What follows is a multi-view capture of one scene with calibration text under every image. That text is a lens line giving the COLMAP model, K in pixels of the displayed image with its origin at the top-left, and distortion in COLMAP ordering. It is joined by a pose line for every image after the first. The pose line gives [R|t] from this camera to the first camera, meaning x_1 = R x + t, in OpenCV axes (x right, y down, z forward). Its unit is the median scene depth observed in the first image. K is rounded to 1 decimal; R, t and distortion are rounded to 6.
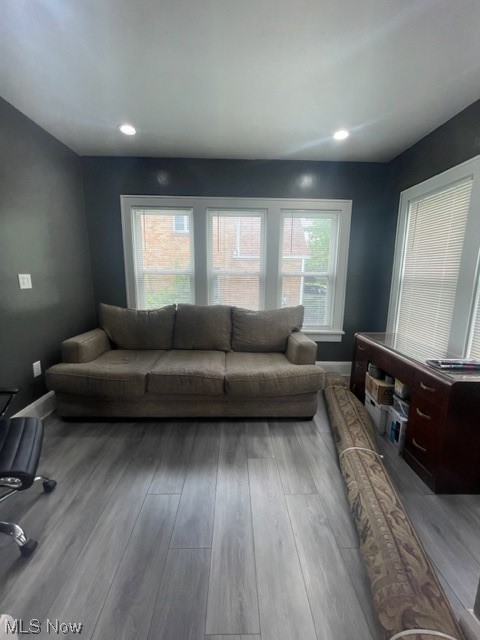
lens RADIAL K [[257.7, 0, 239.2], [0, 257.7, 320.1], [0, 0, 1]] dist [-0.004037, 0.001766]
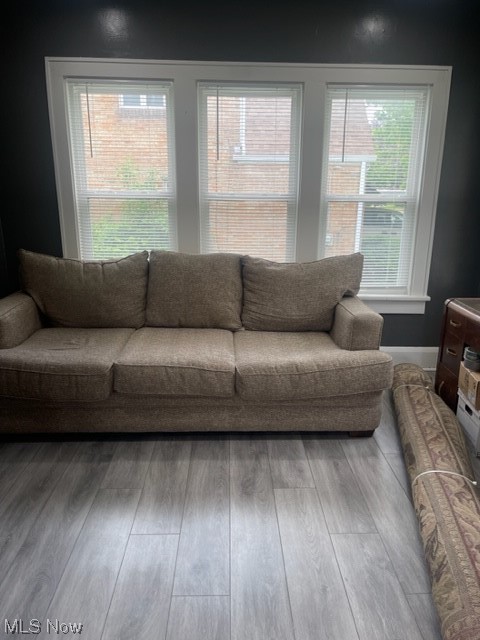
lens RADIAL K [[488.1, 0, 239.5], [0, 488.1, 319.7], [0, 0, 1]] dist [0.053558, -0.079305]
pose [[0.999995, -0.002628, 0.001459, -0.046822], [0.002479, 0.995574, 0.093948, -0.013804], [-0.001700, -0.093943, 0.995576, -0.183272]]
